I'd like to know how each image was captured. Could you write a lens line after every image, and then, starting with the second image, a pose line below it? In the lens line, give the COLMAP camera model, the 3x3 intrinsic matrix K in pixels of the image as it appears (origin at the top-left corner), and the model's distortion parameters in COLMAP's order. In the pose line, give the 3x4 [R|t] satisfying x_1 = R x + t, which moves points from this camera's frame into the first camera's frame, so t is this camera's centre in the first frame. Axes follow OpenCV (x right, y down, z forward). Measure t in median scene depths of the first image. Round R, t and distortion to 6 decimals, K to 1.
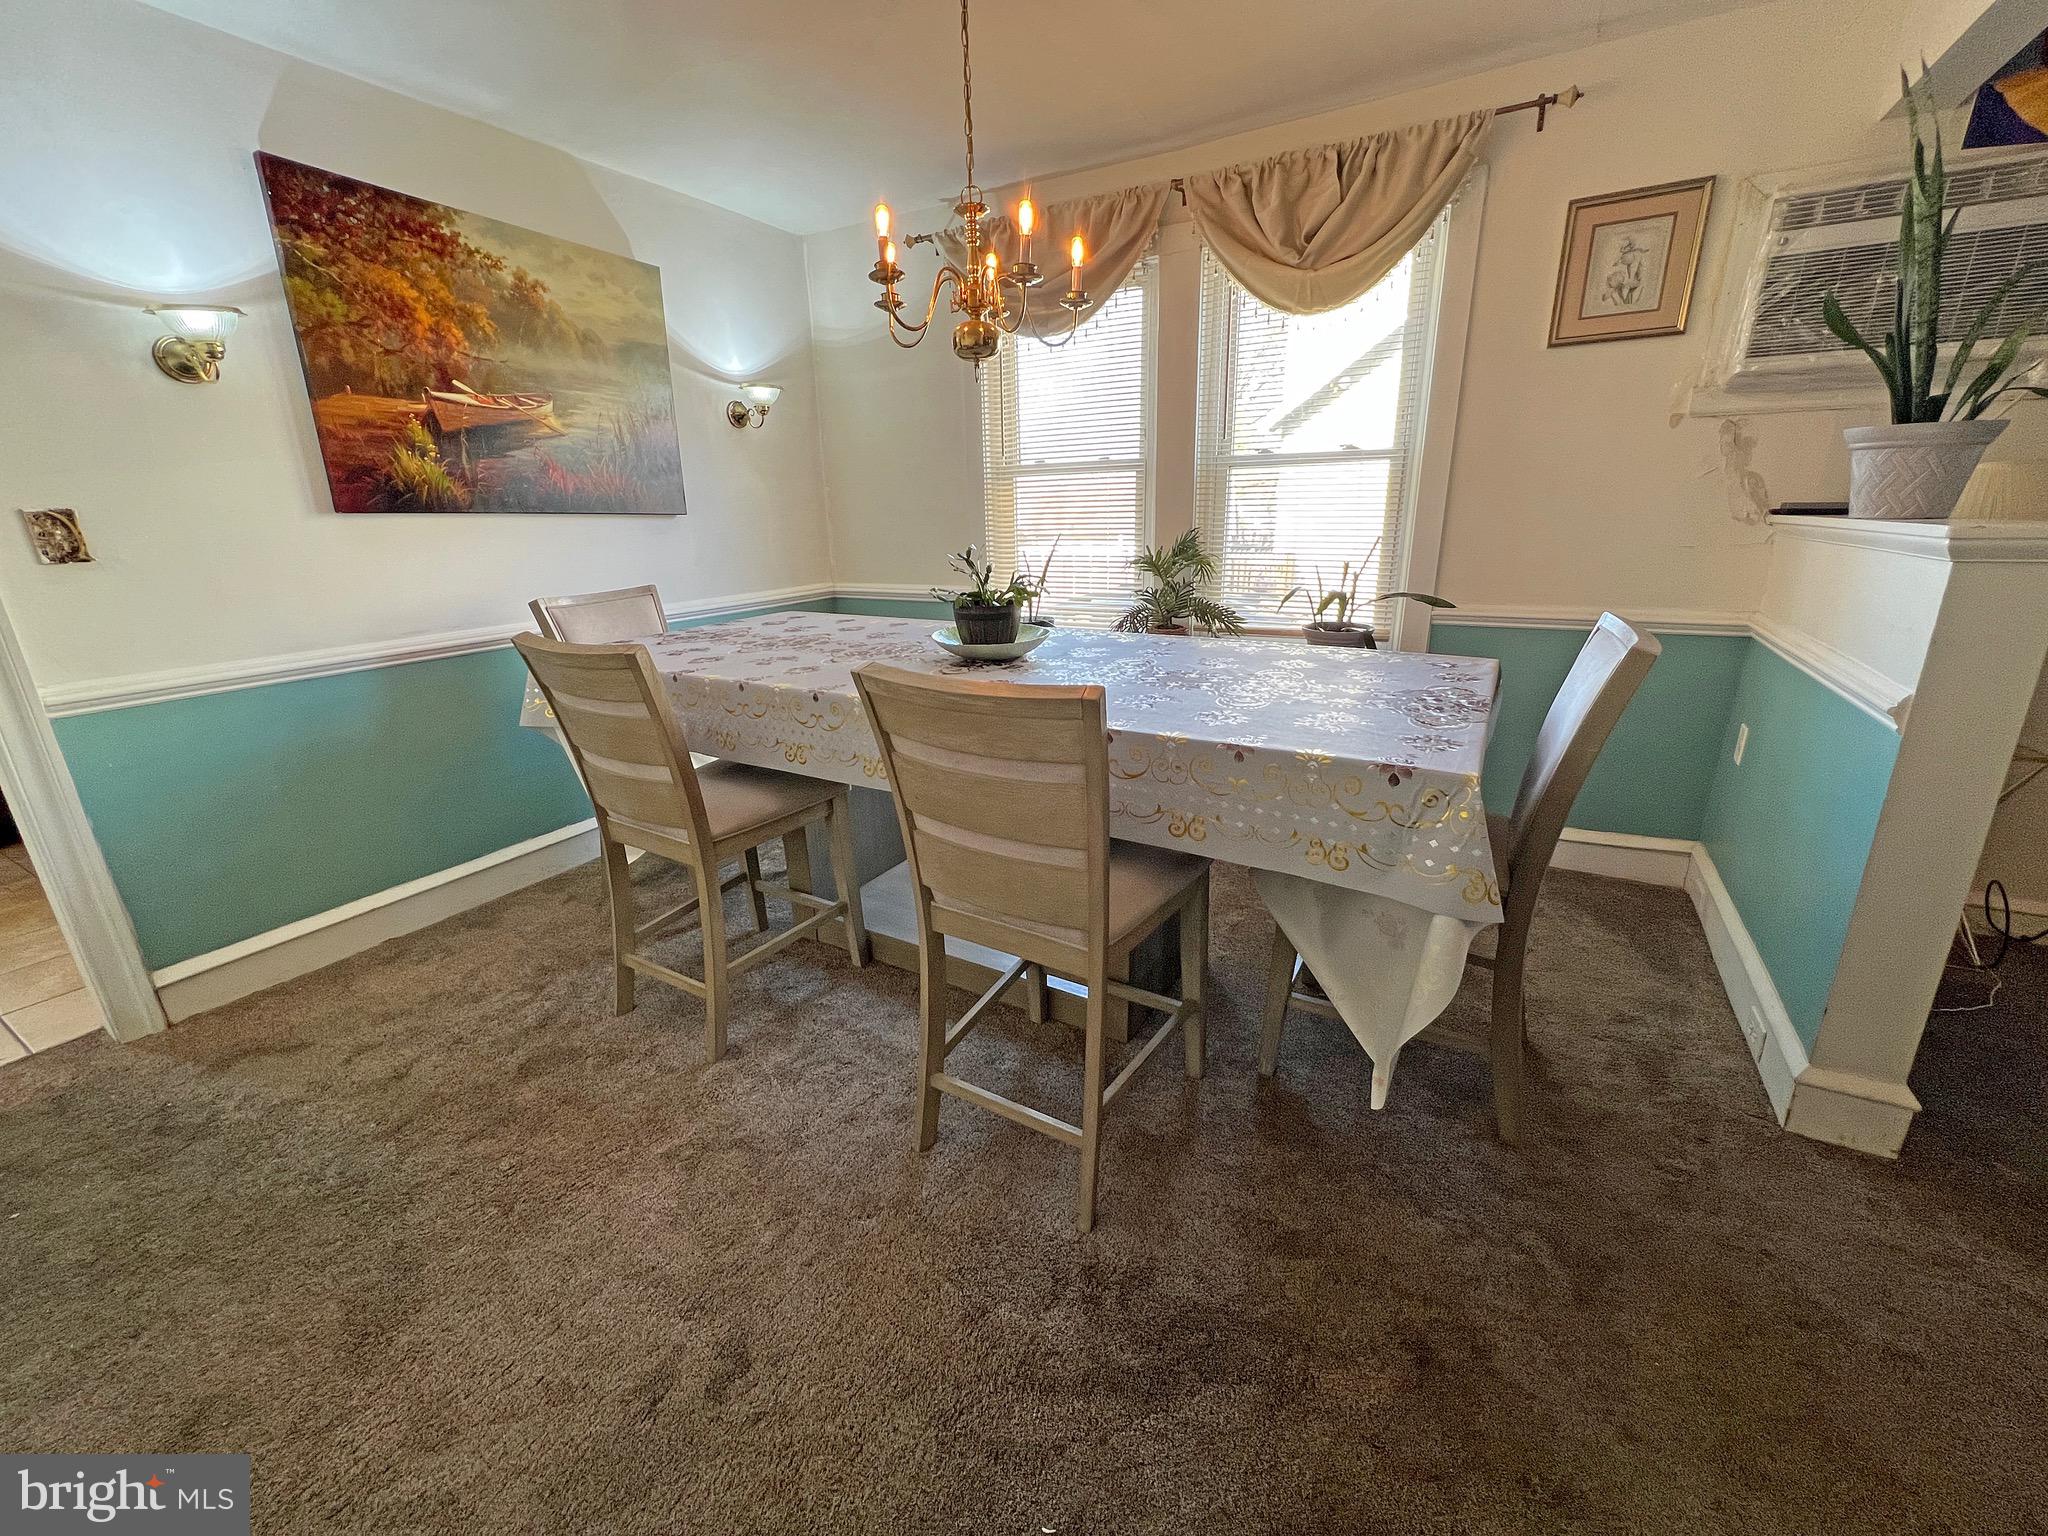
lens RADIAL K [[817.0, 0, 1024.0], [0, 817.0, 768.0], [0, 0, 1]] dist [-0.000158, 0.000114]
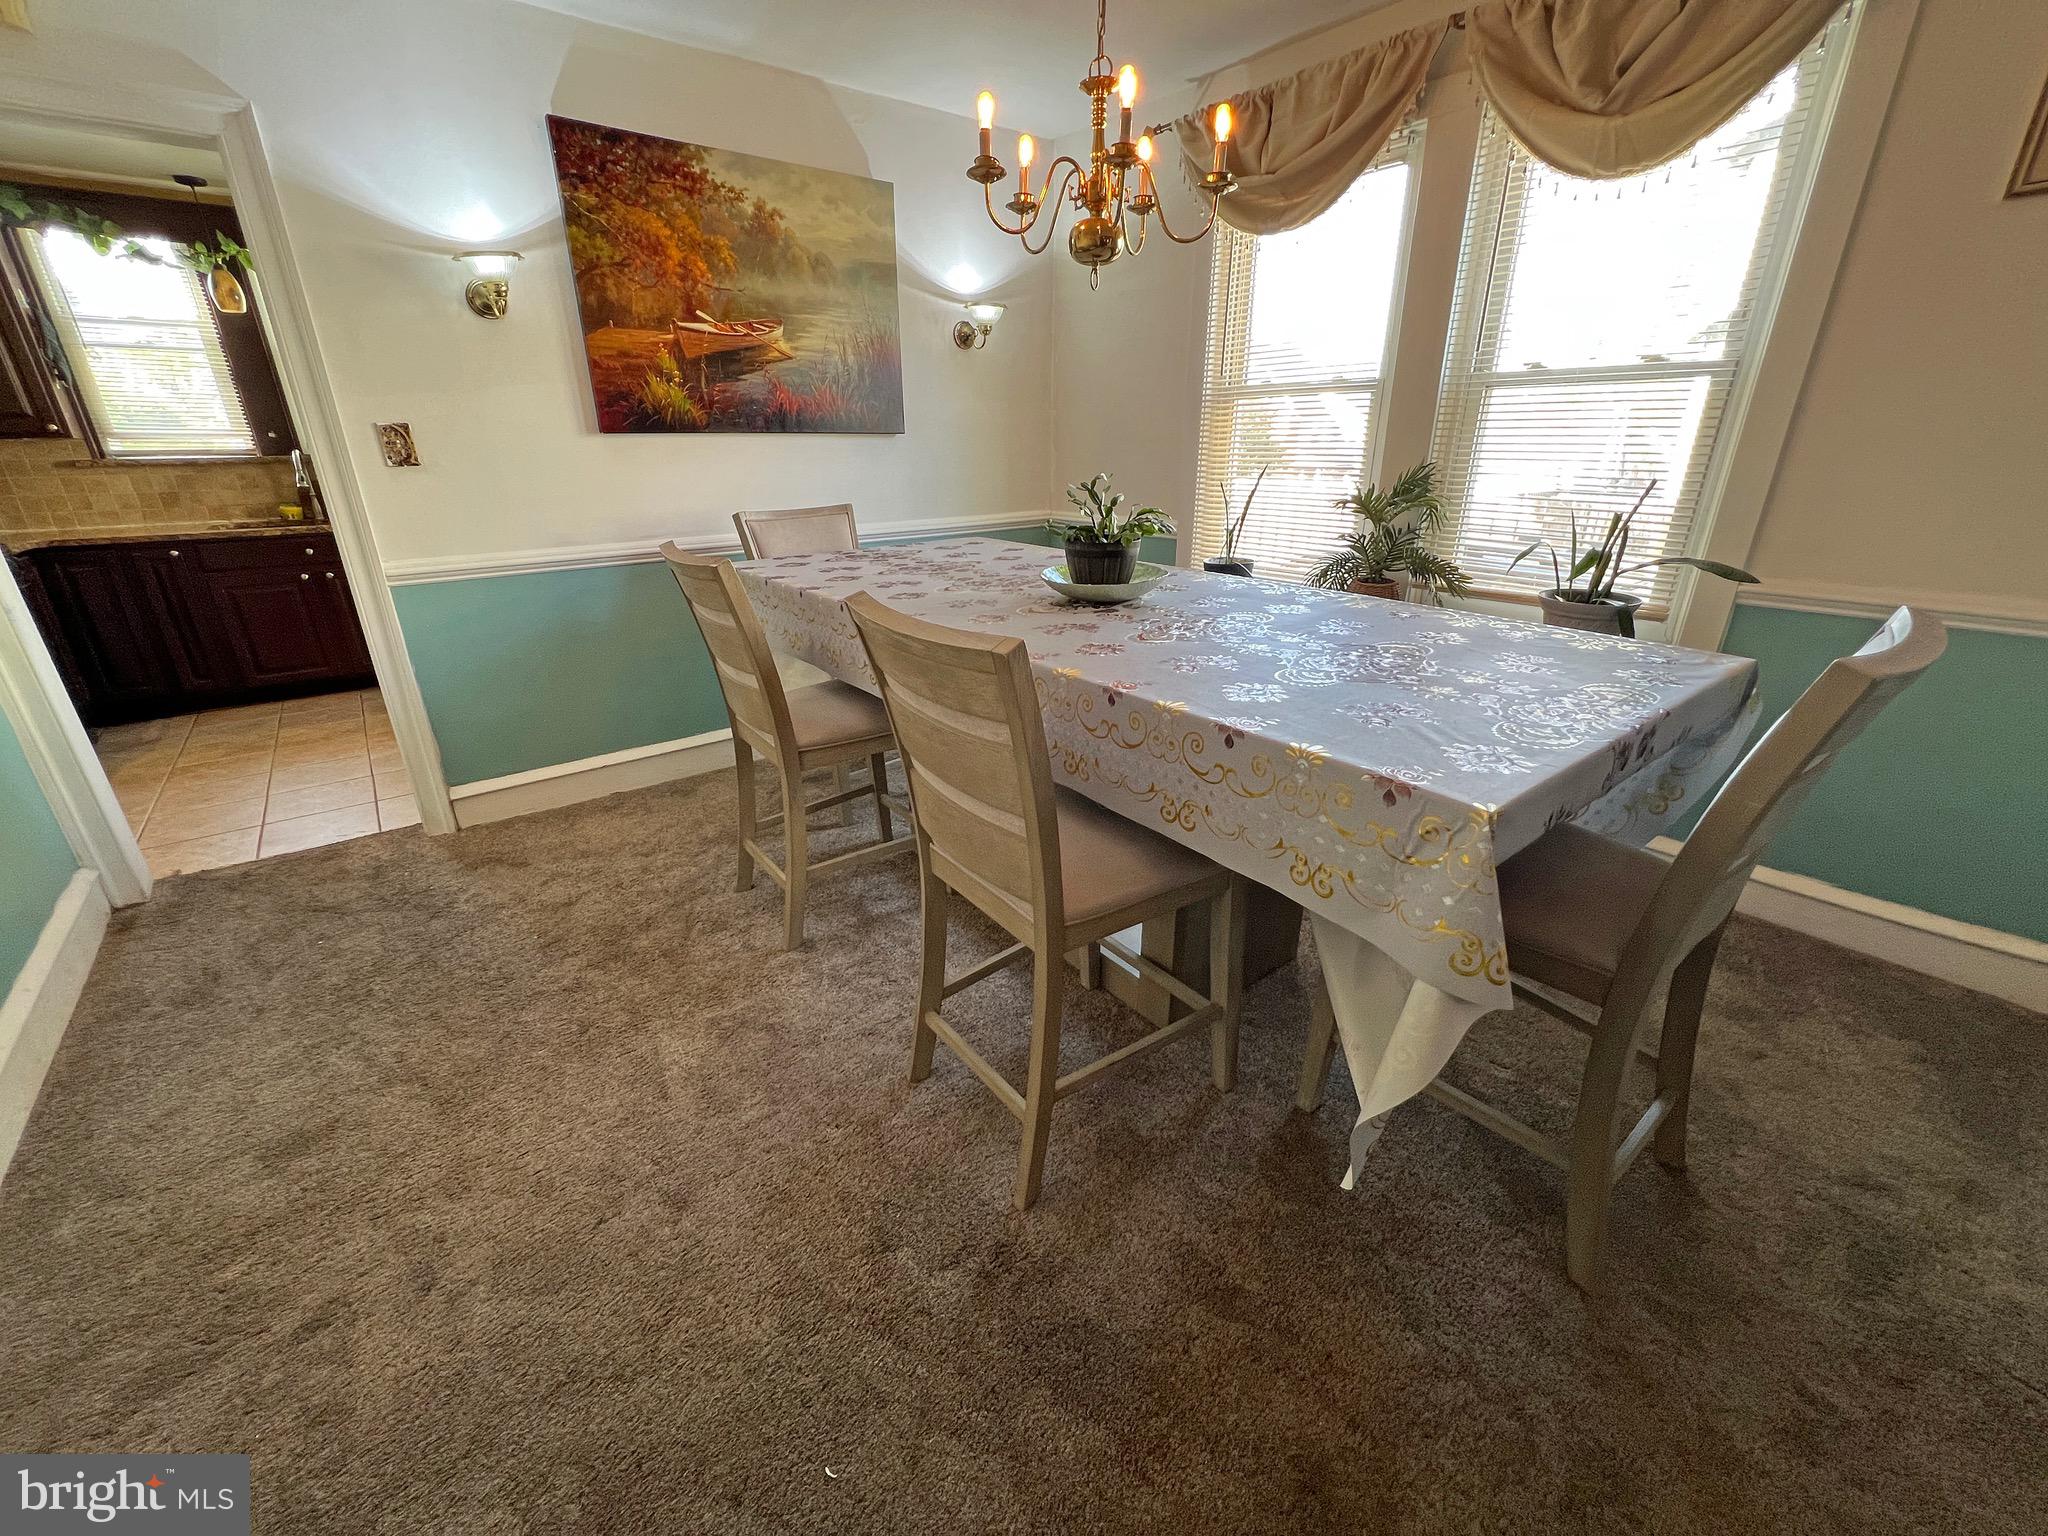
lens RADIAL K [[821.9, 0, 1020.4], [0, 821.9, 768.0], [0, 0, 1]] dist [-0.000696, 0.000169]
pose [[0.929015, 0.152411, -0.337198, 0.189918], [-0.125672, 0.987030, 0.099892, -0.023665], [0.348049, -0.050425, 0.936119, 0.072208]]
